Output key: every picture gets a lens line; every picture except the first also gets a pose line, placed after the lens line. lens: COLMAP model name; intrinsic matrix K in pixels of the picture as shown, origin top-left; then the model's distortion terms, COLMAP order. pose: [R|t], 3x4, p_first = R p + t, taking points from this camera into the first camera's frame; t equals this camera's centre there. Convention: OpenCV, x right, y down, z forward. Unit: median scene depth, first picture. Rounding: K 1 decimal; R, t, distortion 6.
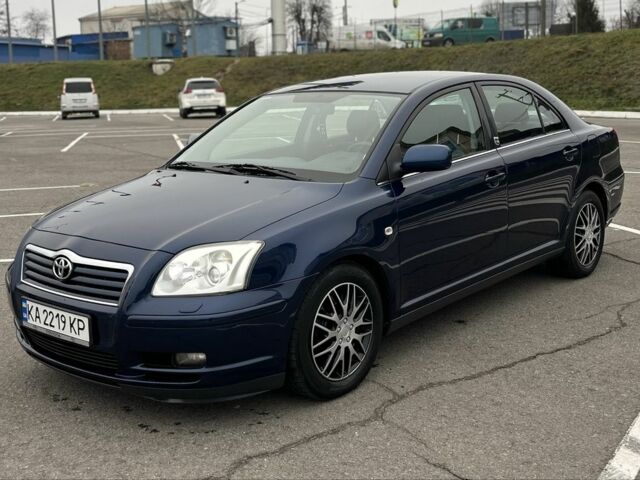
lens RADIAL K [[790.9, 0, 320.0], [0, 790.9, 240.0], [0, 0, 1]] dist [0.032032, -0.004703]
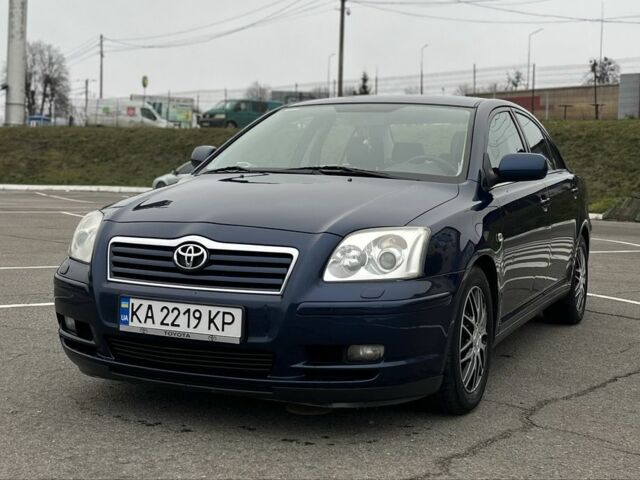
lens RADIAL K [[928.9, 0, 320.0], [0, 928.9, 240.0], [0, 0, 1]] dist [0.058641, -0.143365]
pose [[0.955869, 0.034033, 0.291816, -0.457927], [0.003917, 0.991703, -0.128489, 0.138693], [-0.293768, 0.123962, 0.947805, 0.009528]]
